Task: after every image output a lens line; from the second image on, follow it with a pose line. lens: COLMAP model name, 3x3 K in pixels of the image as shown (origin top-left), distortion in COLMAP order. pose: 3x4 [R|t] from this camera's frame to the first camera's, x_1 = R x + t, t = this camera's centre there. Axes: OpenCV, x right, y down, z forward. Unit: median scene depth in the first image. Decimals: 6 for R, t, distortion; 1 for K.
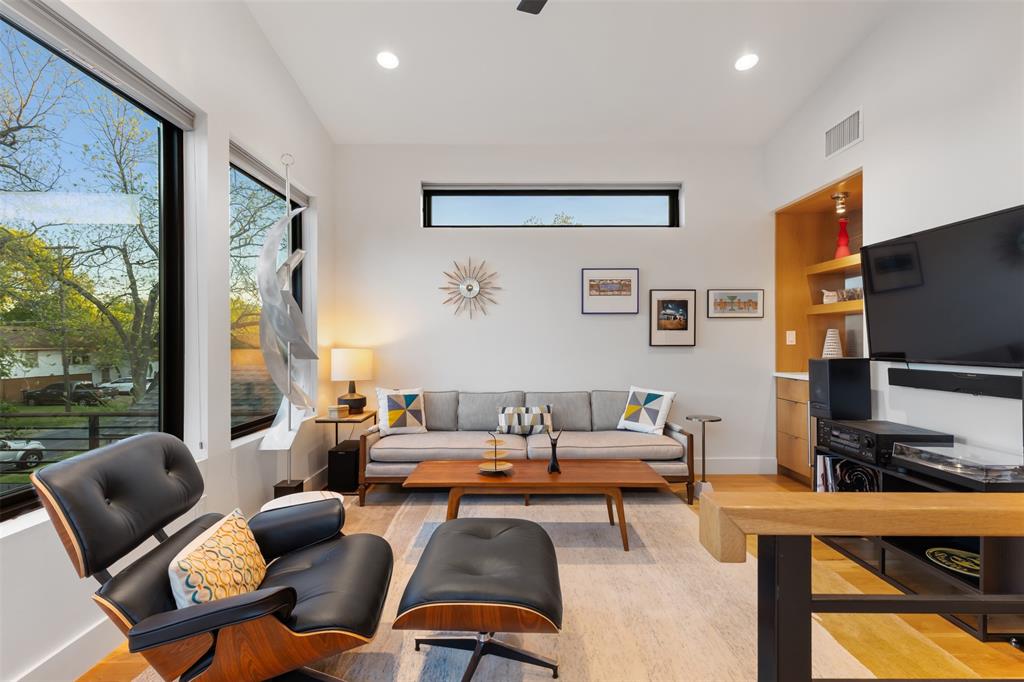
lens RADIAL K [[462.7, 0, 512.4], [0, 462.7, 340.4], [0, 0, 1]] dist [0.001530, -0.000056]
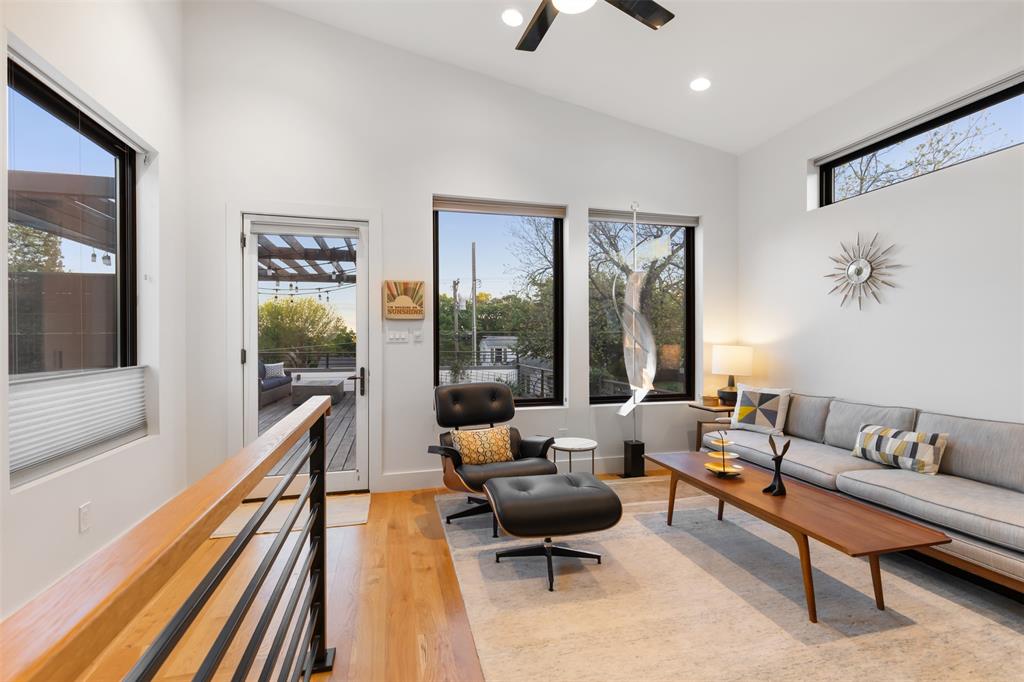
lens RADIAL K [[462.7, 0, 512.4], [0, 462.7, 340.4], [0, 0, 1]] dist [0.001530, -0.000056]
pose [[0.256708, 0.003271, -0.966484, 0.559787], [-0.000939, 0.999995, 0.003135, 0.003931], [0.966489, 0.000103, 0.256709, 0.233828]]
